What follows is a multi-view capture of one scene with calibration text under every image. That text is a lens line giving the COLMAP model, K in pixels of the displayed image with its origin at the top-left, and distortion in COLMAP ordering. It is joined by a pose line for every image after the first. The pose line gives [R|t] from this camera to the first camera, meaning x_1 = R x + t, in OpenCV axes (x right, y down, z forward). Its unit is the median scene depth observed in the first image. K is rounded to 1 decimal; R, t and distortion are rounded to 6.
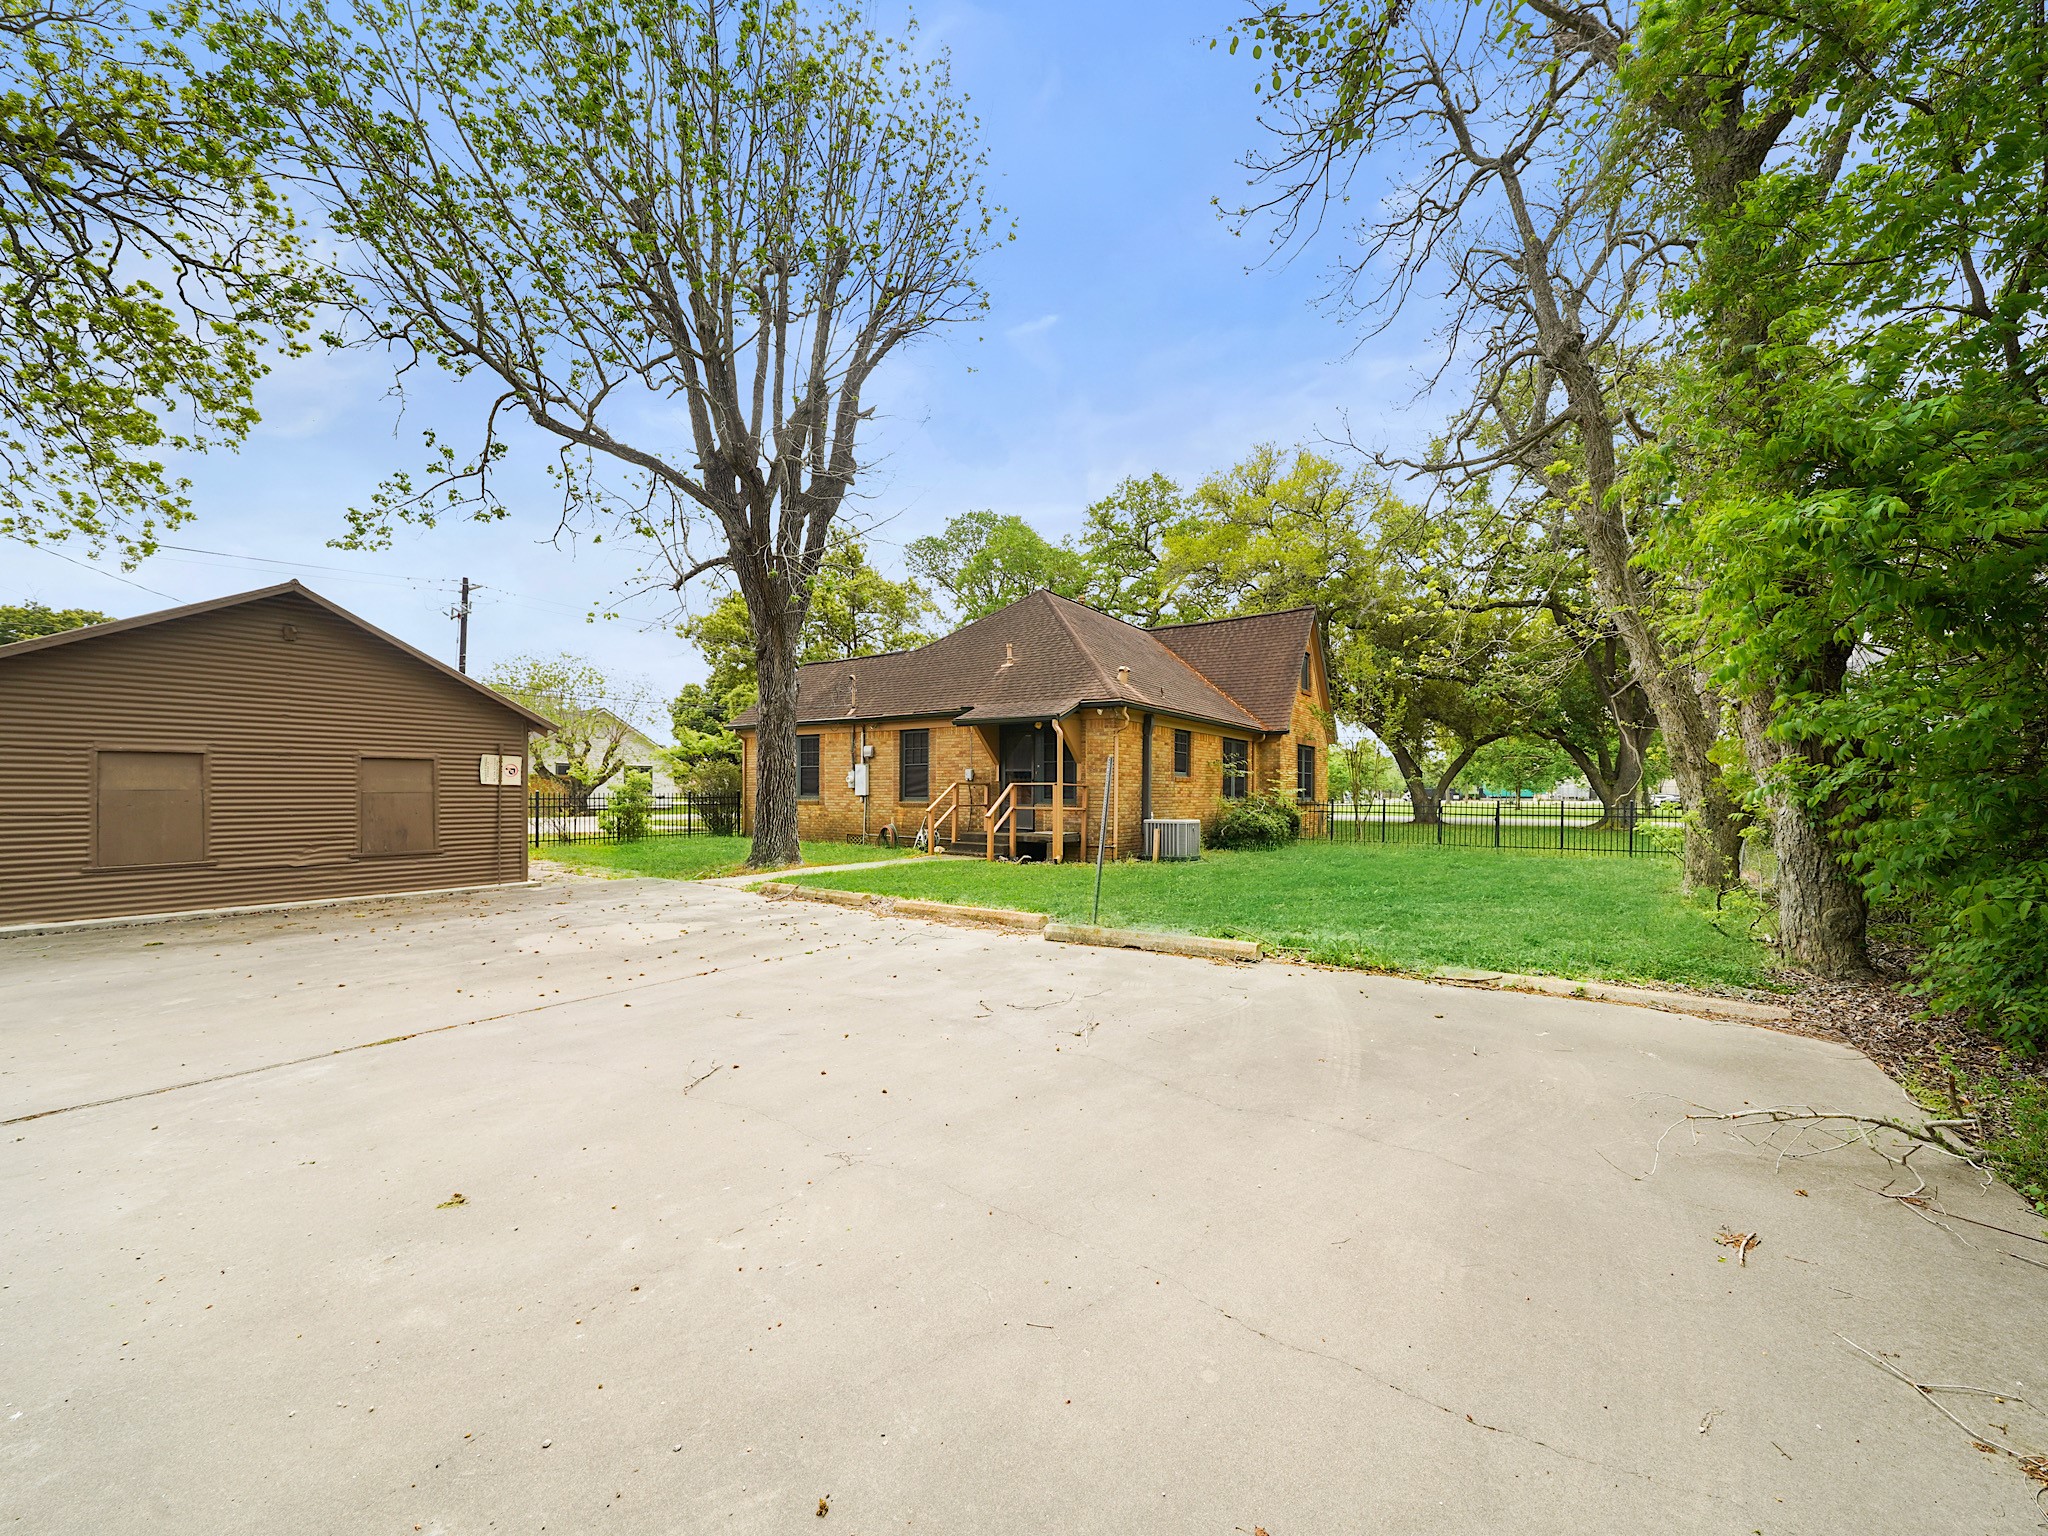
lens RADIAL K [[795.4, 0, 1017.8], [0, 795.4, 774.5], [0, 0, 1]] dist [-0.008252, -0.000093]
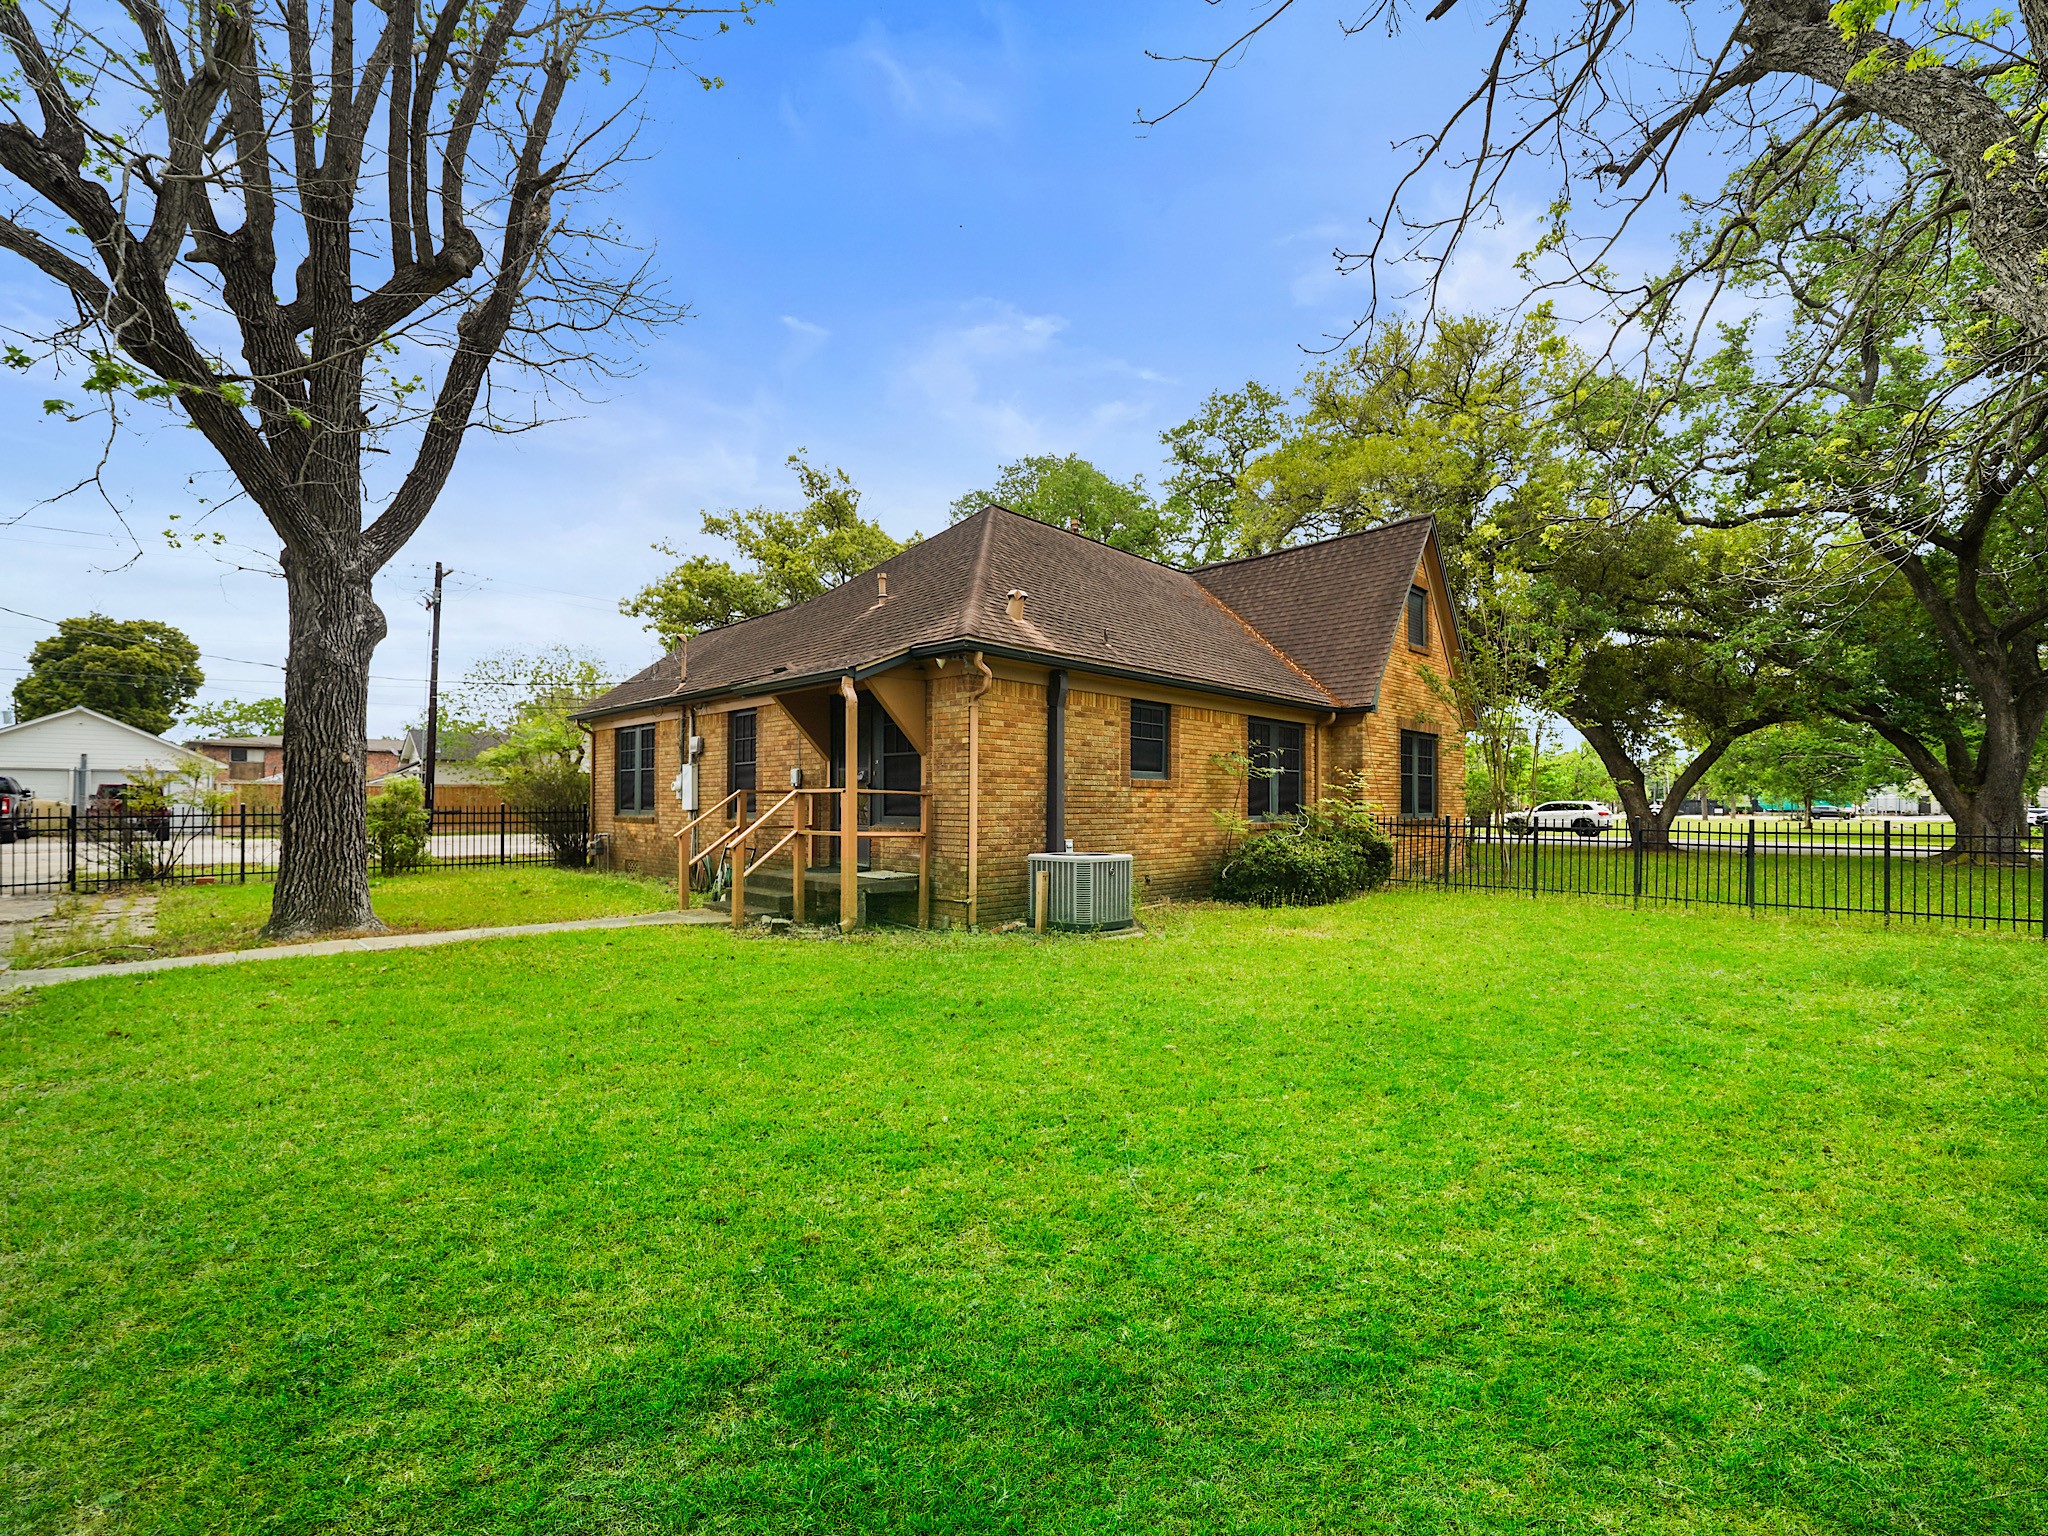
lens RADIAL K [[866.1, 0, 1030.6], [0, 866.1, 777.8], [0, 0, 1]] dist [0.000280, 0.000246]
pose [[0.985527, -0.006098, -0.169410, 0.189535], [0.004600, 0.999947, -0.009230, 0.006160], [0.169457, 0.008317, 0.985503, 0.284266]]
